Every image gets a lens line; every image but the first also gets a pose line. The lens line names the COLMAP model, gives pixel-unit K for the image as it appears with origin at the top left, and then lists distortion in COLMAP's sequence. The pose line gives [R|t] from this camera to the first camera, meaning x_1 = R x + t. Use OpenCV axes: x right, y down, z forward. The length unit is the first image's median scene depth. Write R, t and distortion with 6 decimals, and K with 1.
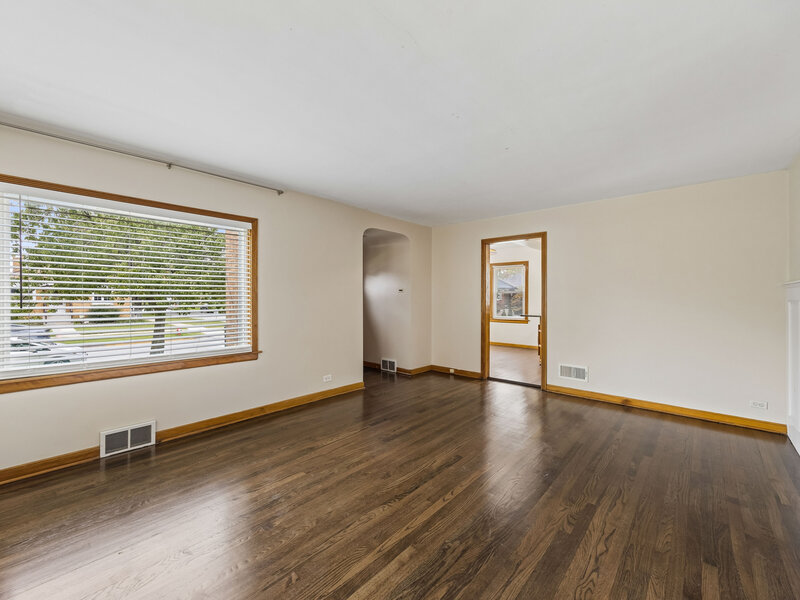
lens RADIAL K [[345.6, 0, 394.2], [0, 345.6, 298.9], [0, 0, 1]] dist [0.011080, 0.000859]
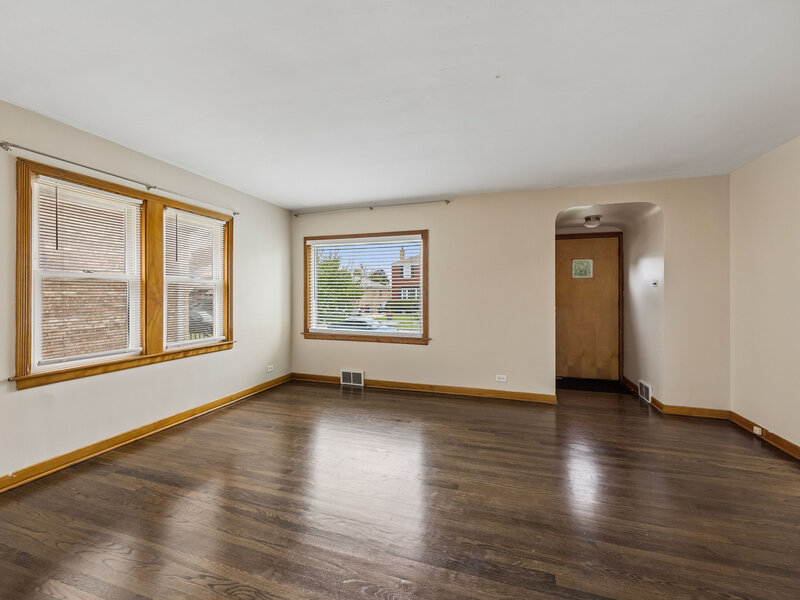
lens RADIAL K [[345.6, 0, 398.9], [0, 345.6, 298.2], [0, 0, 1]] dist [0.011080, 0.000859]
pose [[0.408735, 0.010264, -0.912595, 0.696175], [-0.004724, 0.999947, 0.009131, -0.001265], [0.912641, 0.000579, 0.408762, 0.423105]]
